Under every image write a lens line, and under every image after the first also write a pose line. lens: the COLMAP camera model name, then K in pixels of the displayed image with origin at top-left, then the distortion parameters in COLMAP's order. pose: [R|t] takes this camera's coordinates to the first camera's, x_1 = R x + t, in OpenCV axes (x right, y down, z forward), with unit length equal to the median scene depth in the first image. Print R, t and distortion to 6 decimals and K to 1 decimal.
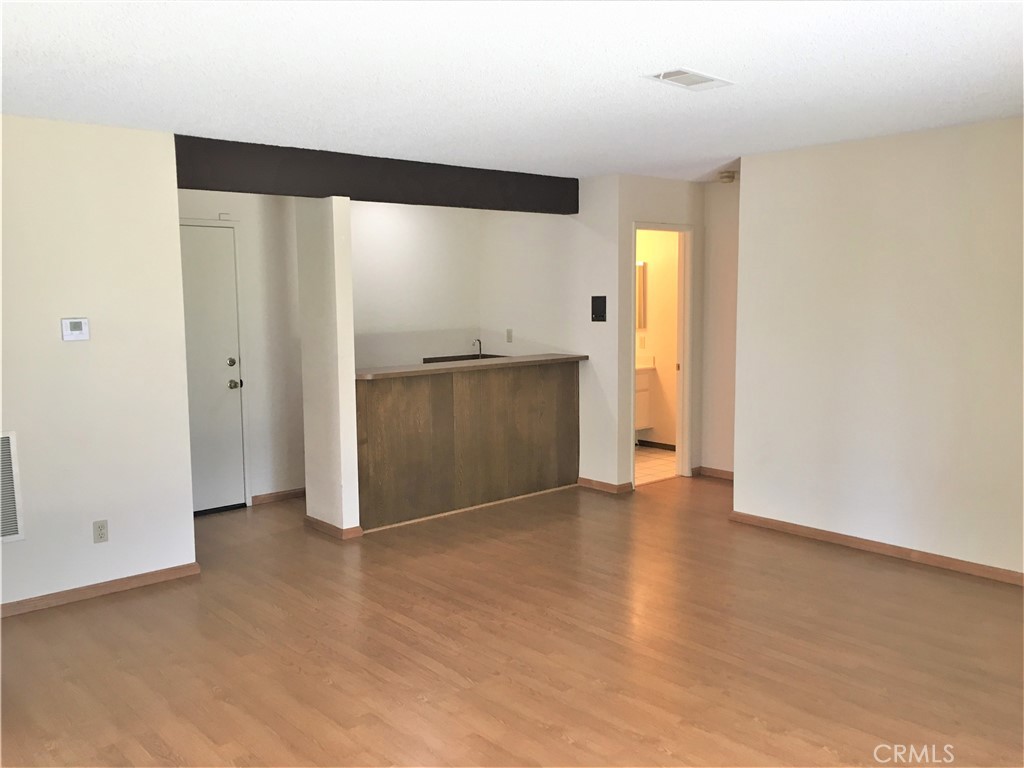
lens RADIAL K [[866.7, 0, 514.4], [0, 866.7, 384.3], [0, 0, 1]] dist [0.073589, -0.097407]
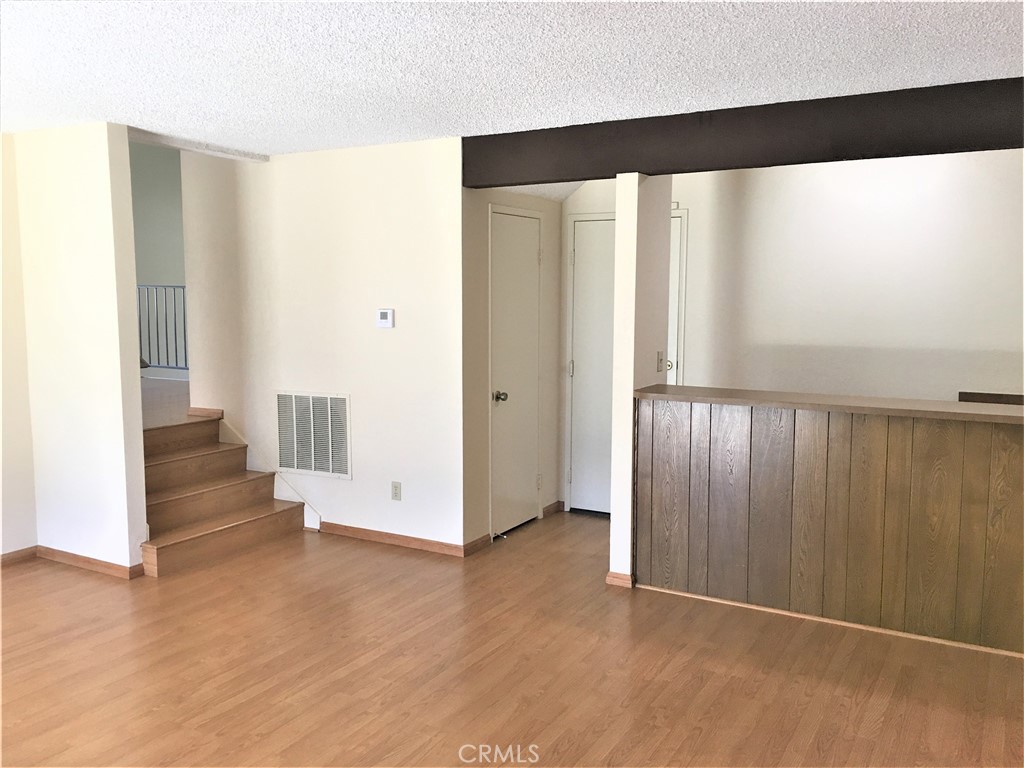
lens RADIAL K [[866.7, 0, 513.3], [0, 866.7, 381.9], [0, 0, 1]] dist [0.073589, -0.097407]
pose [[0.322009, 0.107985, -0.940558, 0.641156], [-0.109949, 0.991017, 0.076136, -0.080831], [0.940330, 0.078897, 0.330989, 0.731366]]
